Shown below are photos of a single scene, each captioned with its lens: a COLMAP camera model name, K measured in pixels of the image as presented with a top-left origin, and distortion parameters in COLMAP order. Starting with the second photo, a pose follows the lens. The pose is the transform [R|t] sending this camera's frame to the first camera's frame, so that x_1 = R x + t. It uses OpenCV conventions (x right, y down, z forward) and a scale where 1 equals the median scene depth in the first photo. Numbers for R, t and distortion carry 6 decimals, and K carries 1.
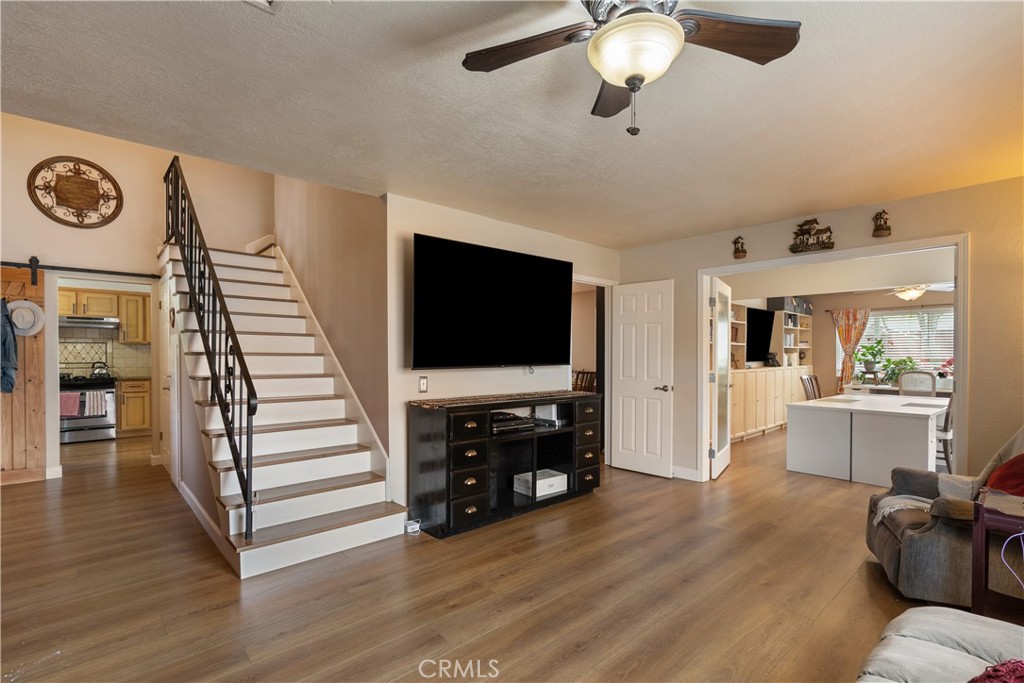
lens RADIAL K [[474.9, 0, 511.6], [0, 474.9, 349.7], [0, 0, 1]] dist [-0.000973, 0.000221]
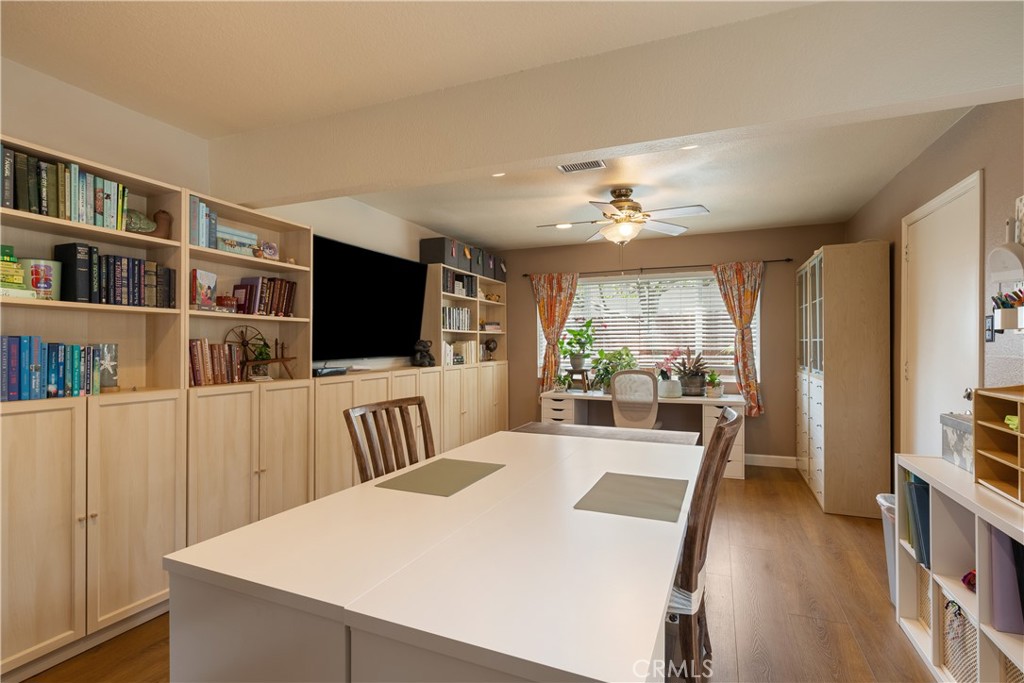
lens RADIAL K [[481.9, 0, 512.0], [0, 481.9, 341.5], [0, 0, 1]] dist [-0.000165, 0.000048]
pose [[0.904732, -0.001699, 0.425978, 0.398955], [-0.000845, 0.999983, 0.005782, 0.003849], [-0.425981, -0.005591, 0.904715, 0.450721]]
